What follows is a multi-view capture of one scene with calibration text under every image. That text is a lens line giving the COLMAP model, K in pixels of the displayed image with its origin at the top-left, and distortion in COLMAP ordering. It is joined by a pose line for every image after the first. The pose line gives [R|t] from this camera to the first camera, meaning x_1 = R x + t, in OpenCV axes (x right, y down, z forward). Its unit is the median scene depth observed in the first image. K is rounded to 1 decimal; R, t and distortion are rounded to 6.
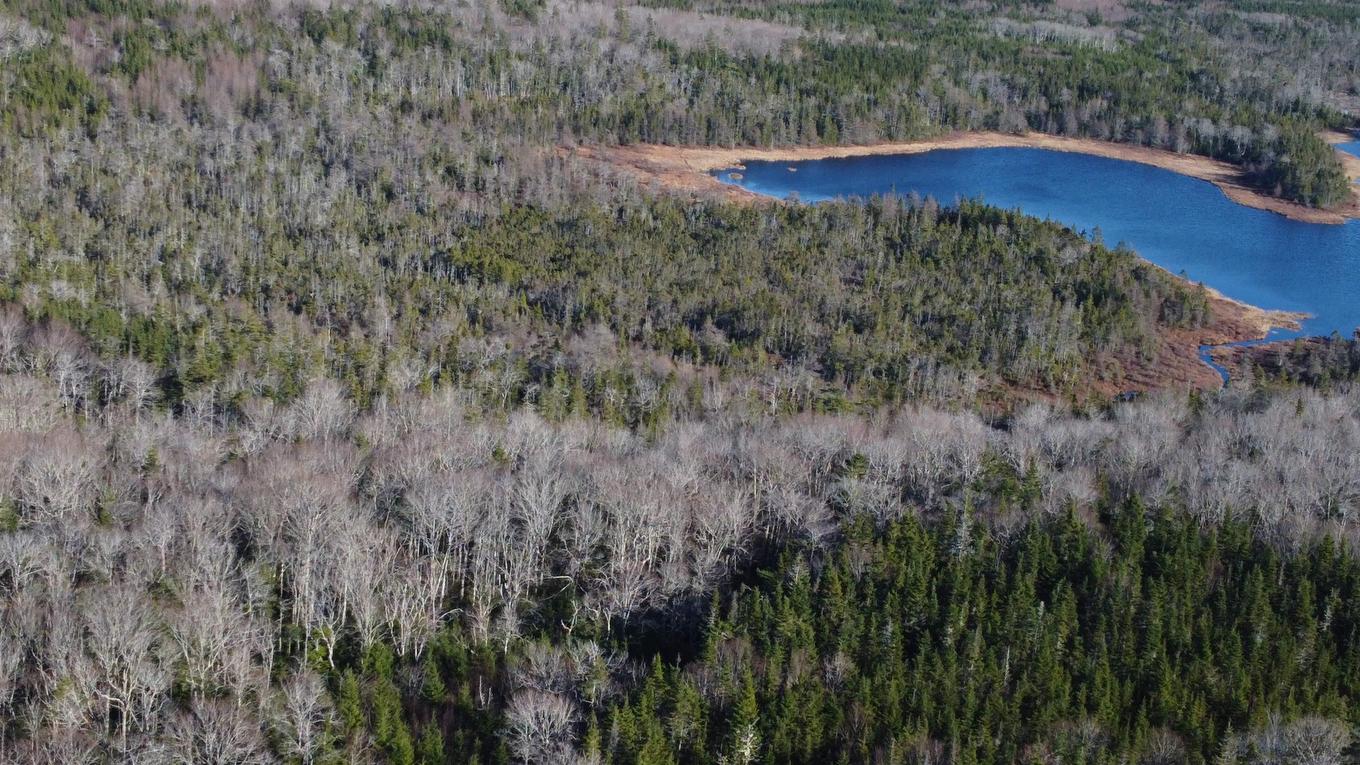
lens RADIAL K [[2045.3, 0, 680.0], [0, 2045.3, 382.5], [0, 0, 1]] dist [0.033874, -0.112425]
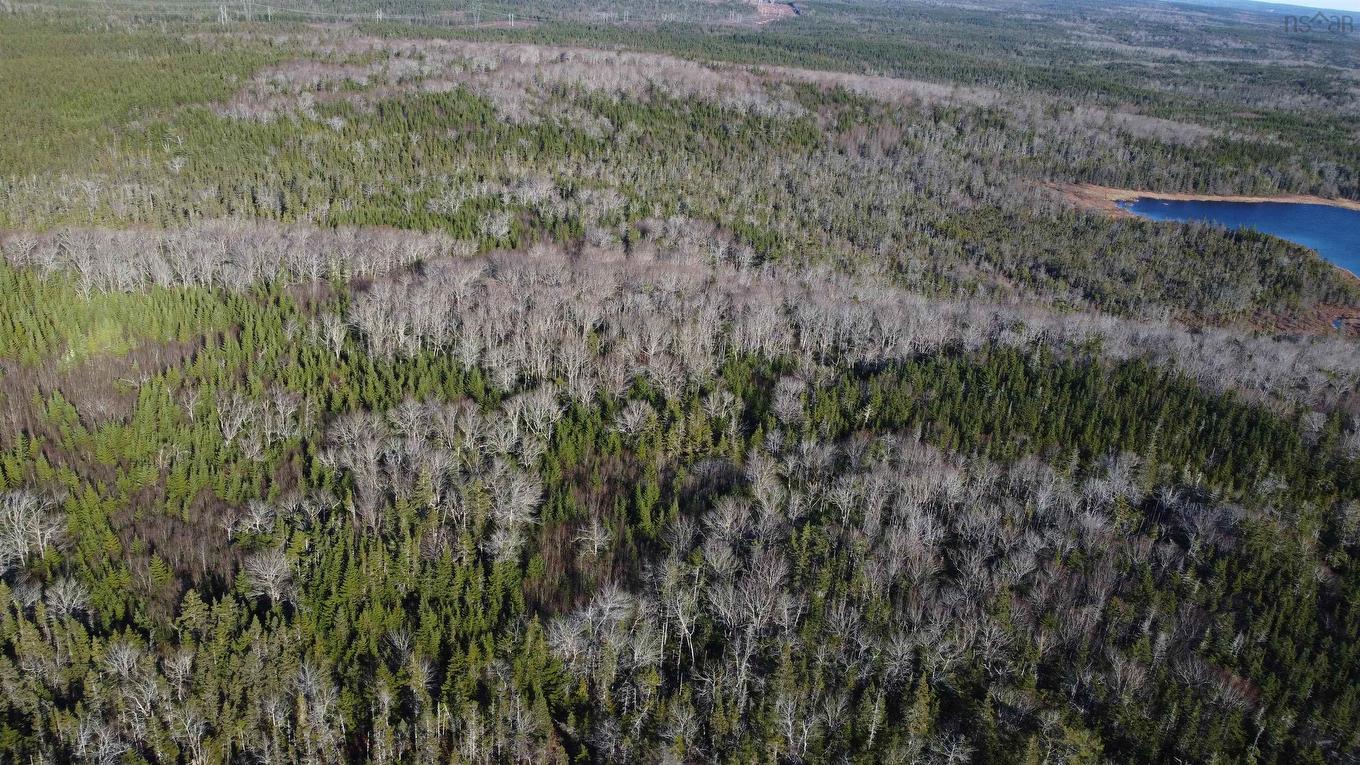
lens RADIAL K [[1023.4, 0, 678.8], [0, 1023.4, 386.2], [0, 0, 1]] dist [0.005643, -0.009564]
pose [[0.877984, 0.172401, -0.446567, 0.135307], [-0.132544, 0.983974, 0.119281, 0.010407], [0.459974, -0.045538, 0.886764, -0.069715]]
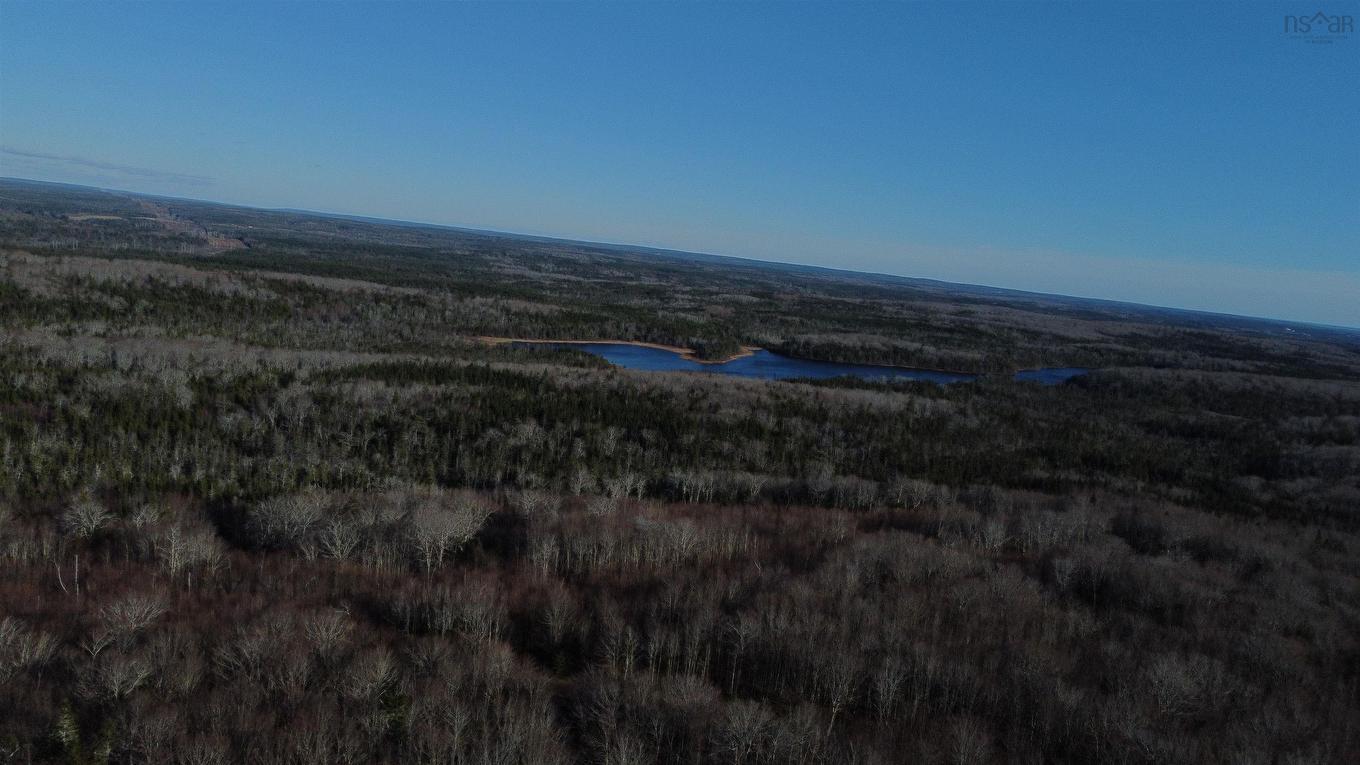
lens RADIAL K [[1024.4, 0, 679.2], [0, 1024.4, 382.6], [0, 0, 1]] dist [0.006463, -0.012022]
pose [[0.999836, 0.012027, 0.013551, 0.311343], [-0.009978, 0.989778, -0.142268, 0.198587], [-0.015123, 0.142110, 0.989735, -0.583567]]
